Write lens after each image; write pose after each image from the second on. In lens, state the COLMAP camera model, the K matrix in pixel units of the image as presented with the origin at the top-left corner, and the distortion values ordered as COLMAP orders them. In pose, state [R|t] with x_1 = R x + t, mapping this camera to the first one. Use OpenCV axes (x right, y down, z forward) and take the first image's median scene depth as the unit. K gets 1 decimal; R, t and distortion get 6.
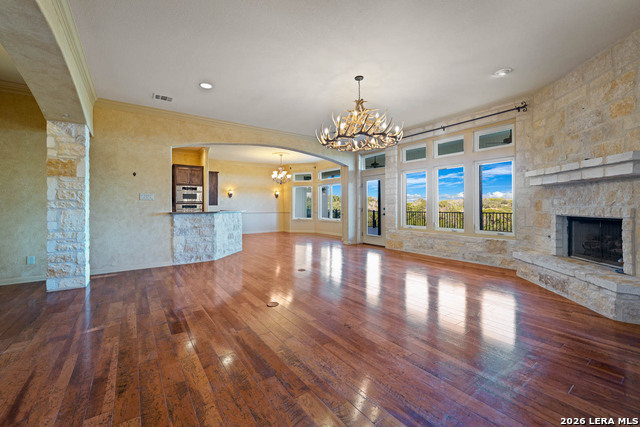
lens RADIAL K [[262.5, 0, 313.2], [0, 262.5, 204.9], [0, 0, 1]] dist [-0.002122, -0.000798]
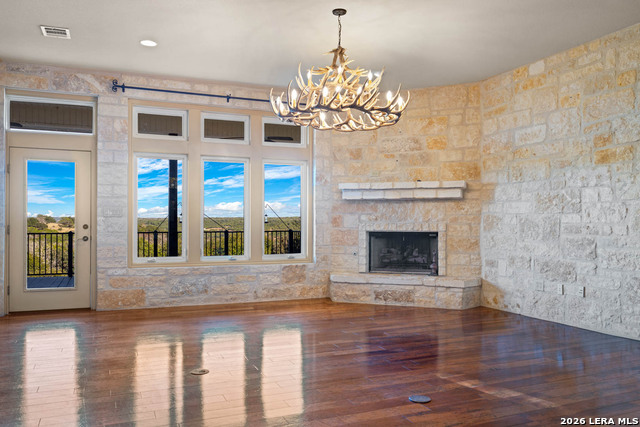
lens RADIAL K [[518.0, 0, 318.5], [0, 518.0, 220.3], [0, 0, 1]] dist [-0.008790, 0.005448]
pose [[0.194493, 0.008131, 0.980870, -1.030600], [-0.007247, 0.999950, -0.006852, 0.014188], [-0.980877, -0.005776, 0.194542, 0.822223]]
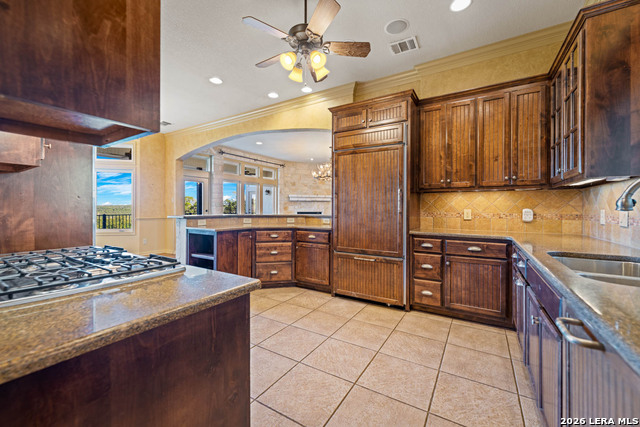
lens RADIAL K [[262.5, 0, 319.9], [0, 262.5, 208.7], [0, 0, 1]] dist [-0.002122, -0.000798]
pose [[-0.402880, 0.005872, 0.915234, -1.726046], [-0.004062, 0.999958, -0.008203, 0.029076], [-0.915244, -0.007023, -0.402839, 1.945638]]
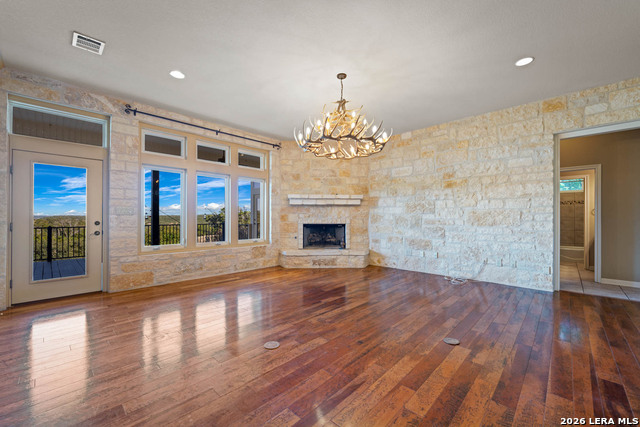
lens RADIAL K [[262.5, 0, 320.1], [0, 262.5, 215.3], [0, 0, 1]] dist [-0.002122, -0.000798]
pose [[-0.216386, 0.013041, 0.976221, -0.696145], [-0.003460, 0.999894, -0.014124, 0.009717], [-0.976302, -0.006434, -0.216318, 1.284223]]
